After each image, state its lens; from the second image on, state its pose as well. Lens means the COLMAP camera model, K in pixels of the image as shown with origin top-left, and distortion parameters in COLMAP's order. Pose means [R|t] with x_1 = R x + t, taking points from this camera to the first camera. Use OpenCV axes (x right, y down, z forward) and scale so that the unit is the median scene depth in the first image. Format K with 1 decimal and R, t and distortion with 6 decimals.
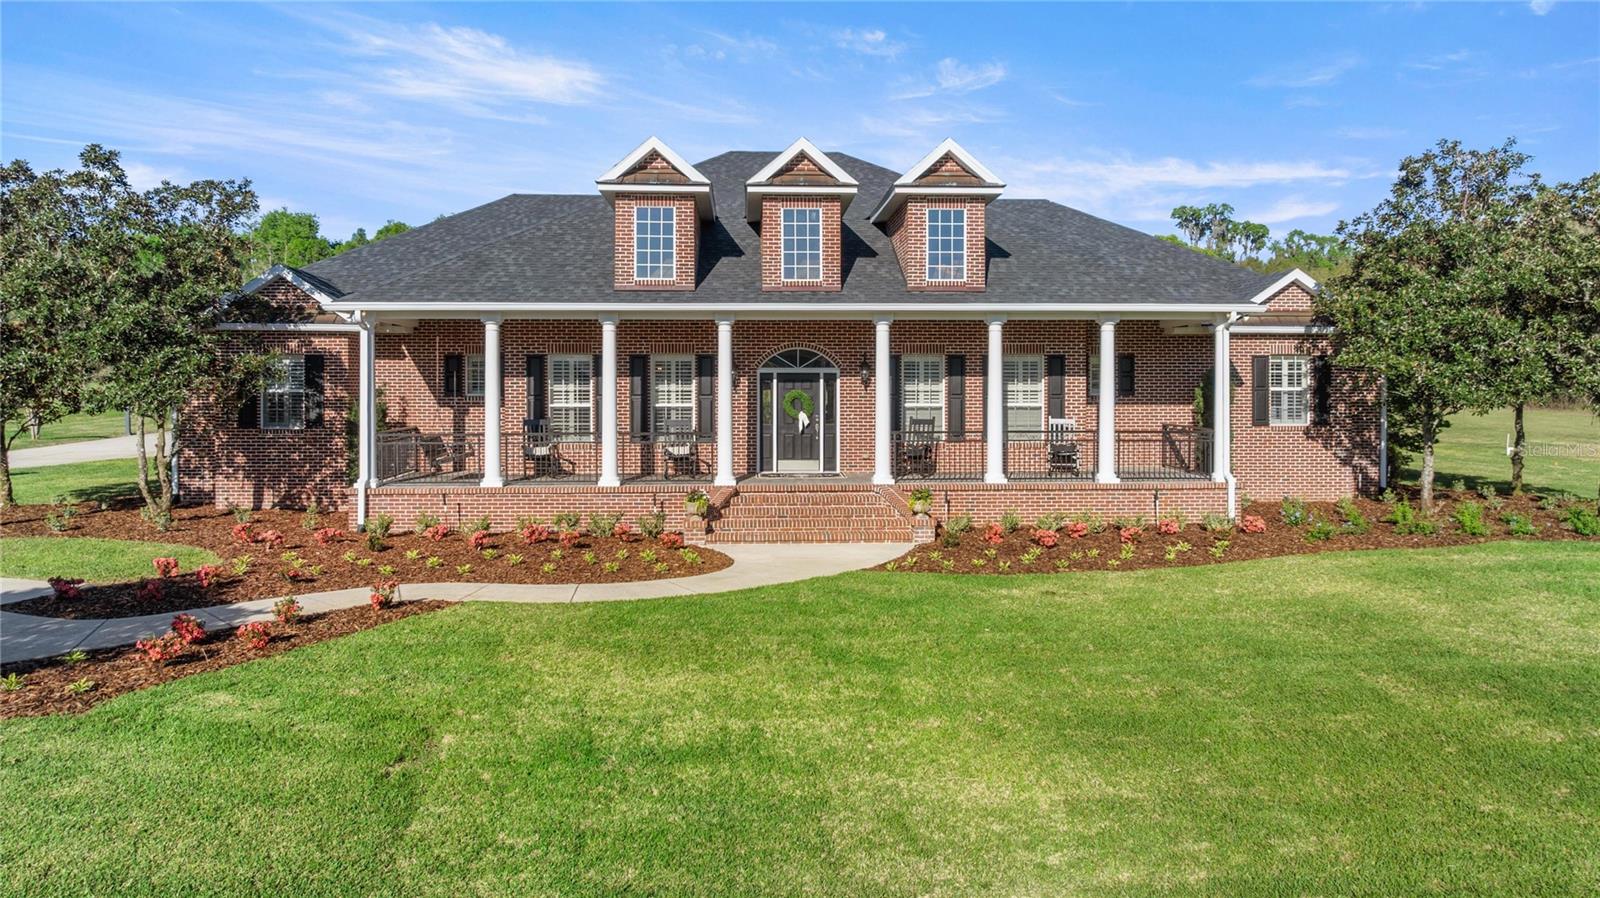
lens RADIAL K [[1129.3, 0, 800.0], [0, 1129.3, 449.0], [0, 0, 1]] dist [-0.004289, 0.001154]
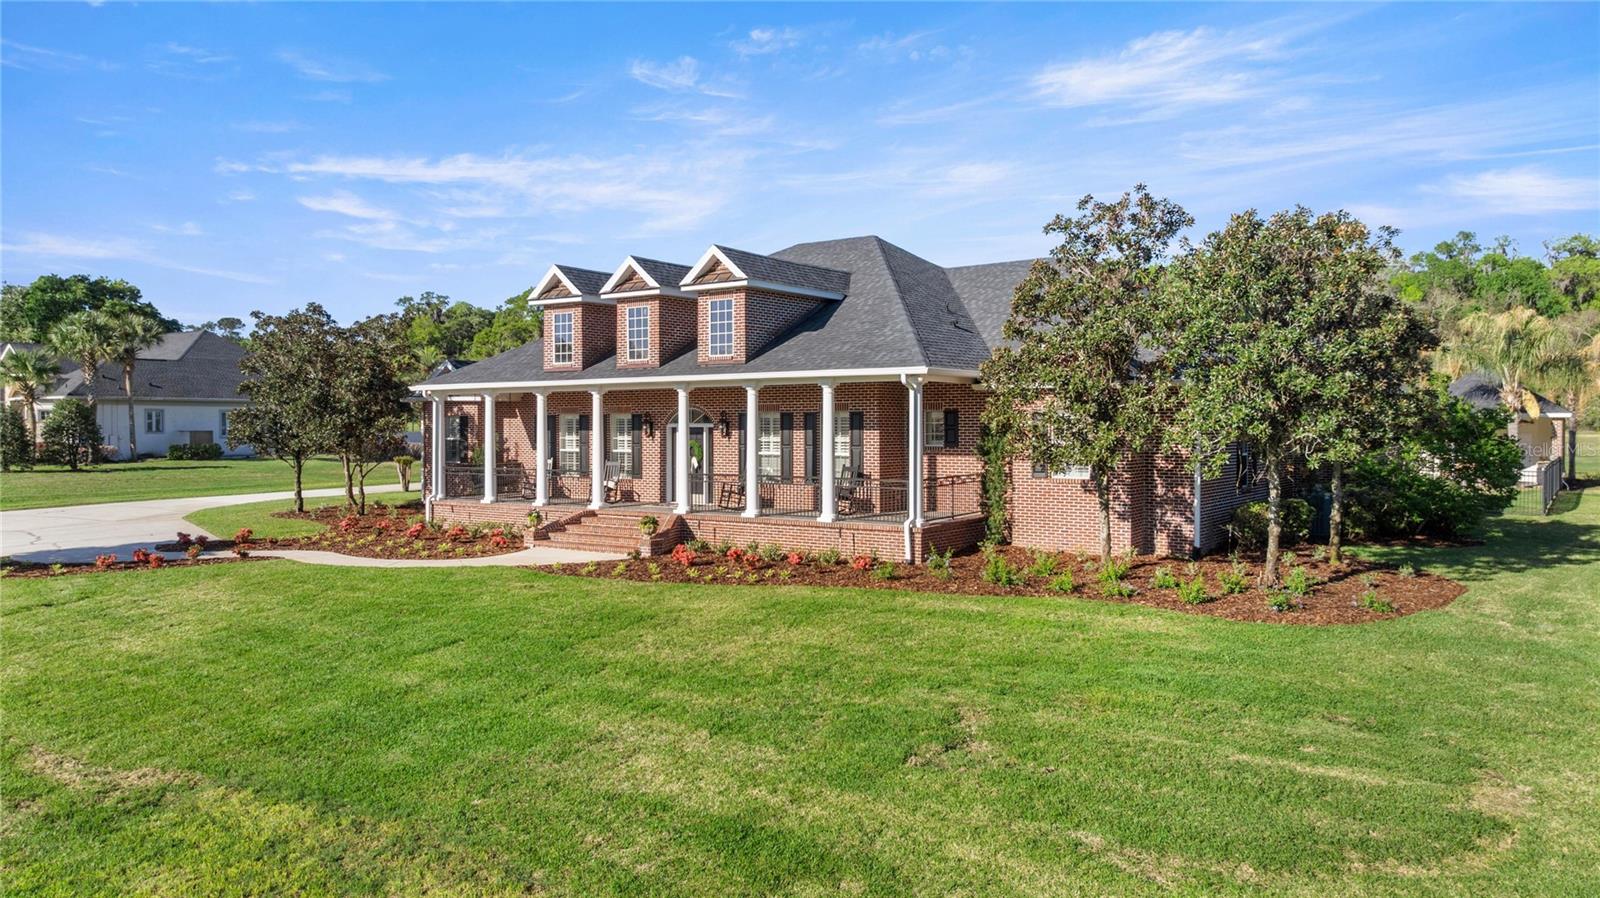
lens RADIAL K [[1129.3, 0, 800.0], [0, 1129.3, 449.0], [0, 0, 1]] dist [-0.004289, 0.001154]
pose [[0.799466, 0.010861, -0.600613, 0.903589], [-0.038917, 0.998673, -0.033743, -0.003284], [0.599449, 0.050350, 0.798828, 0.028630]]
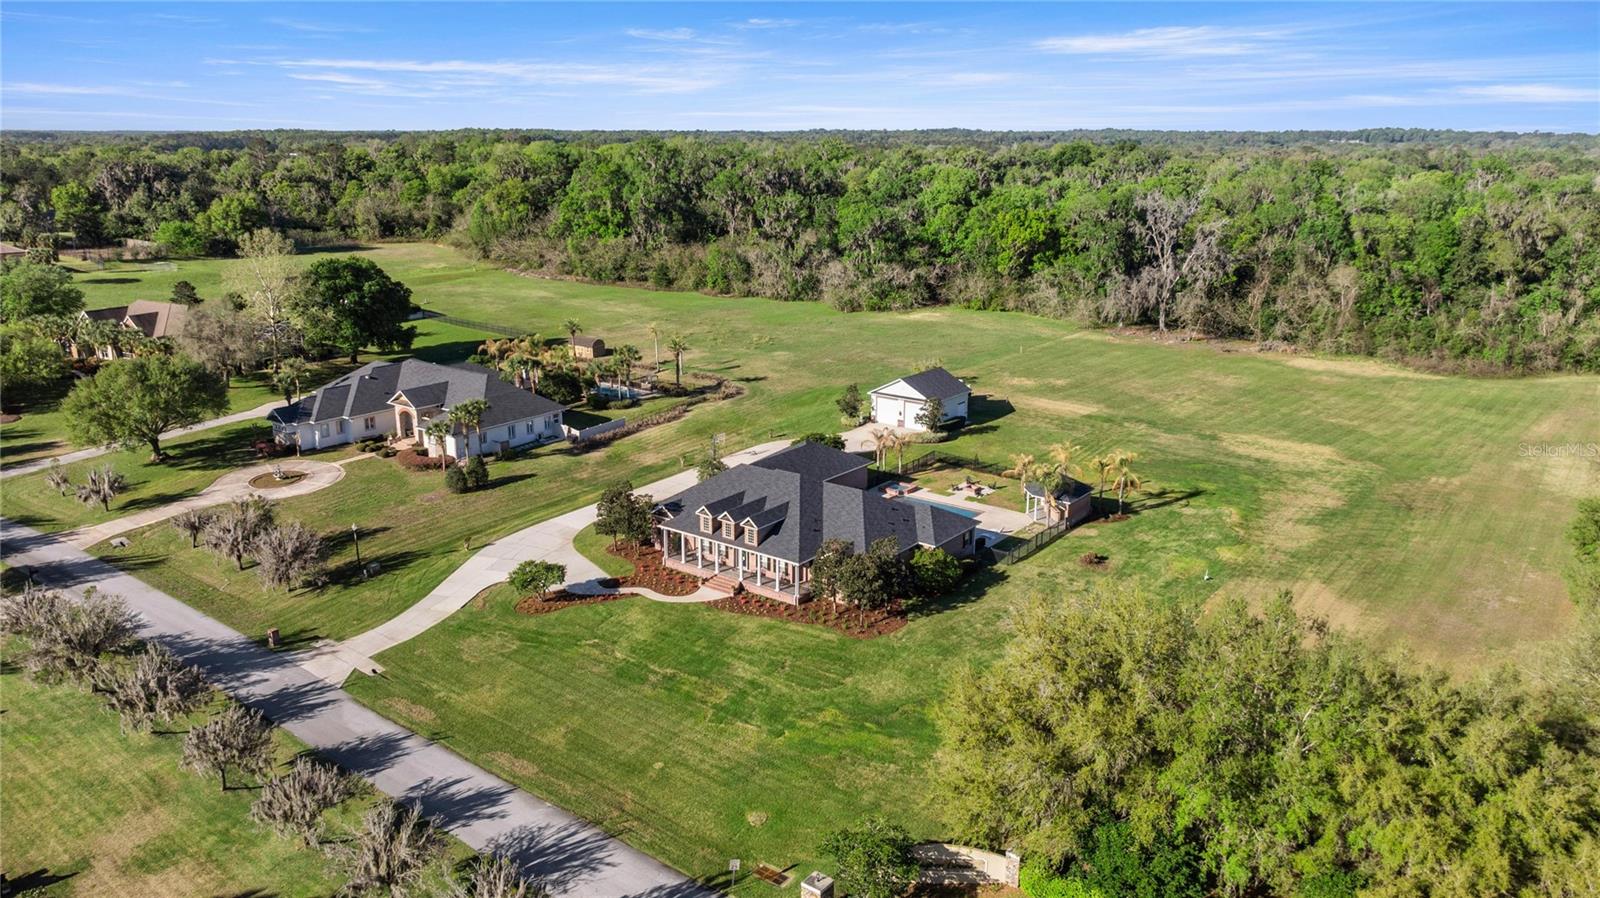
lens RADIAL K [[1150.3, 0, 790.5], [0, 1150.3, 443.7], [0, 0, 1]] dist [-0.009859, -0.003481]
pose [[0.755620, 0.169401, -0.632726, 3.070227], [-0.032210, 0.974419, 0.222417, -1.545984], [0.654218, -0.147682, 0.741747, -2.303900]]
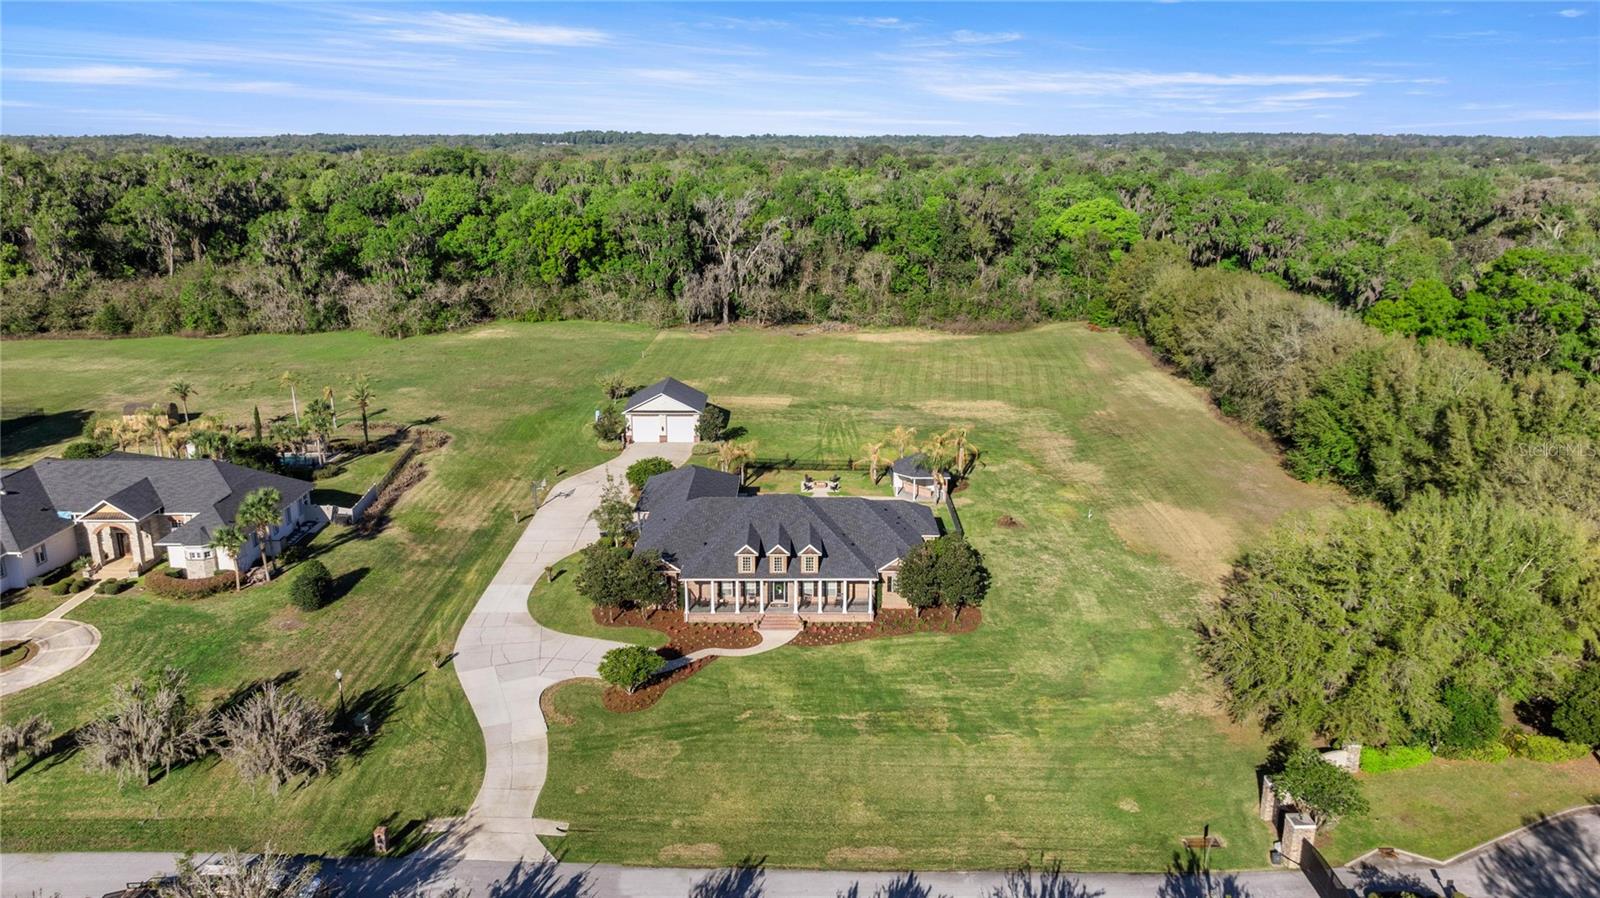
lens RADIAL K [[1150.3, 0, 790.5], [0, 1150.3, 443.7], [0, 0, 1]] dist [-0.009859, -0.003481]
pose [[0.998211, 0.011565, -0.058668, 0.299008], [0.000968, 0.977867, 0.209227, -1.525114], [0.059789, -0.208909, 0.976106, -3.235909]]
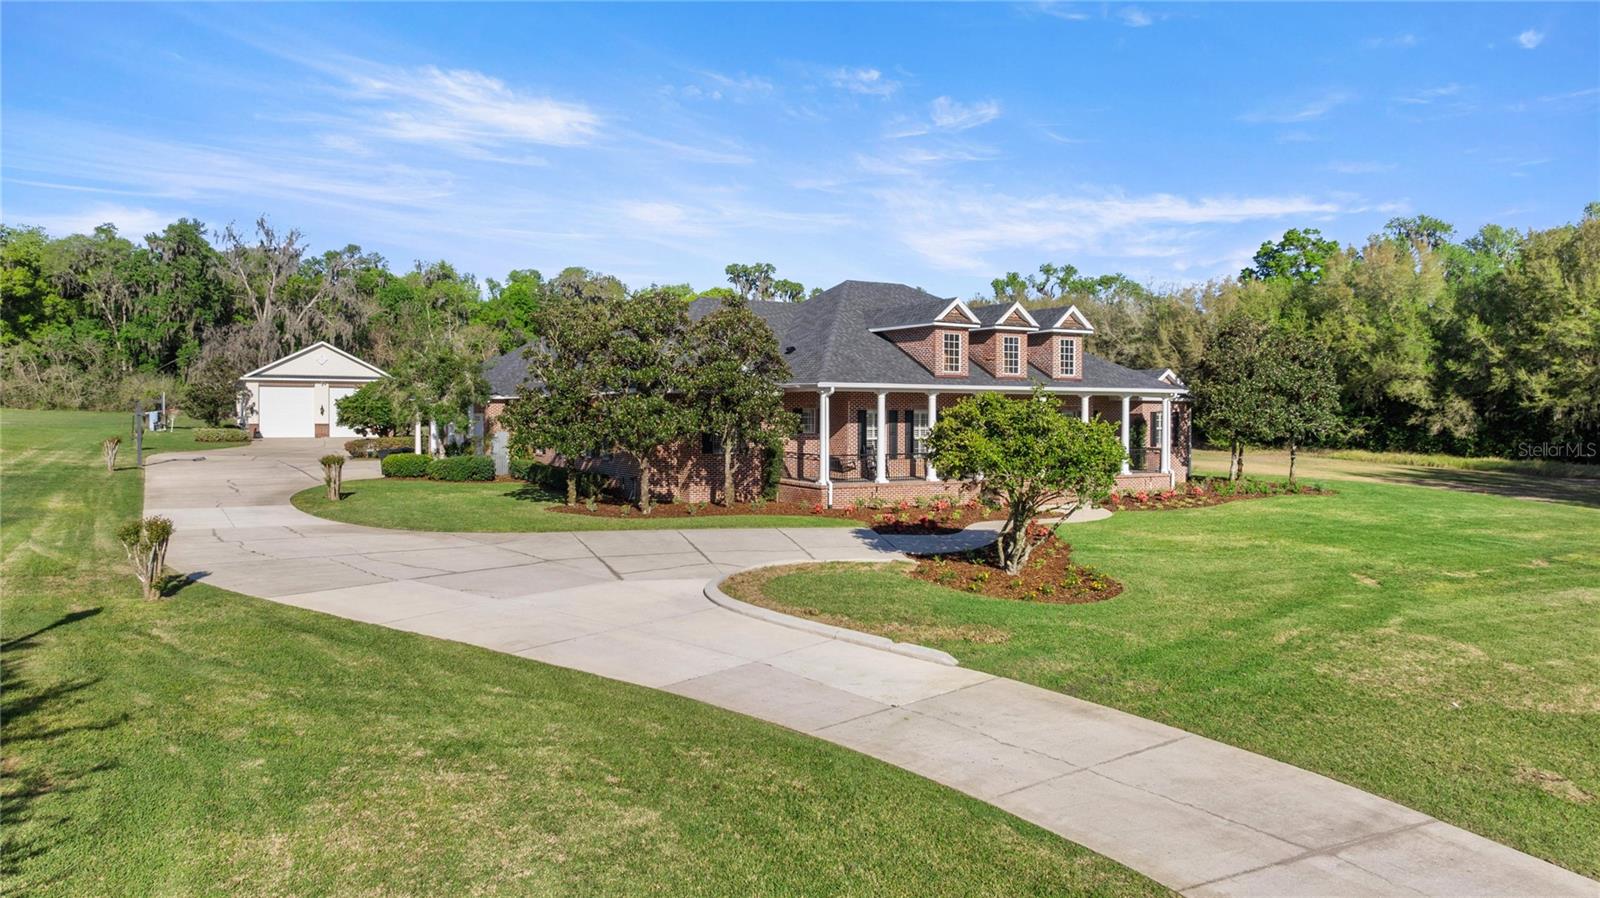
lens RADIAL K [[1126.1, 0, 800.0], [0, 1126.1, 449.0], [0, 0, 1]] dist [-0.011617, -0.002296]
pose [[0.888158, -0.009464, 0.459441, -1.130898], [0.020517, 0.999608, -0.019072, 0.010119], [-0.459080, 0.026365, 0.888004, -0.522534]]
